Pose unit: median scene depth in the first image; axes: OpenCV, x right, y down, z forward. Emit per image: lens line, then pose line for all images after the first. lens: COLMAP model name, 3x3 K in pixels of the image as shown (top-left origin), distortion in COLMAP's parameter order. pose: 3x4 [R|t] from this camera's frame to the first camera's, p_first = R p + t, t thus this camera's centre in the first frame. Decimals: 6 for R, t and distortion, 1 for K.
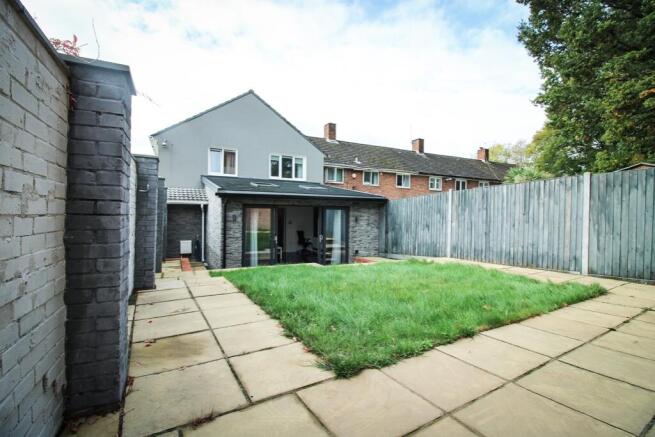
lens RADIAL K [[304.3, 0, 327.3], [0, 304.3, 215.0], [0, 0, 1]] dist [0.000544, -0.012379]
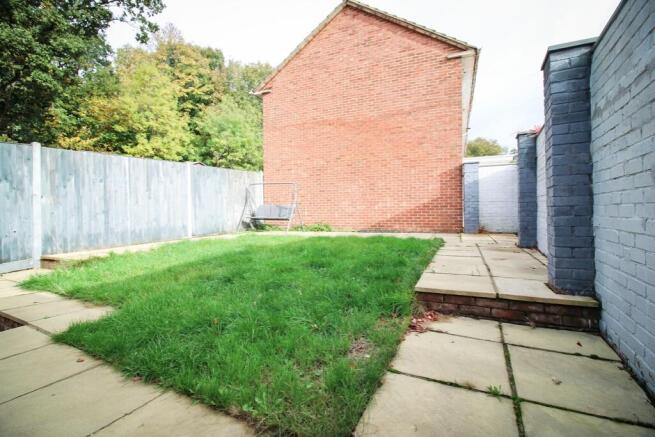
lens RADIAL K [[304.3, 0, 327.3], [0, 304.3, 215.0], [0, 0, 1]] dist [0.000544, -0.012379]
pose [[-0.576166, -0.016216, 0.817172, -0.367720], [0.003768, 0.999740, 0.022495, 0.041925], [-0.817324, 0.016040, -0.575955, 0.775268]]
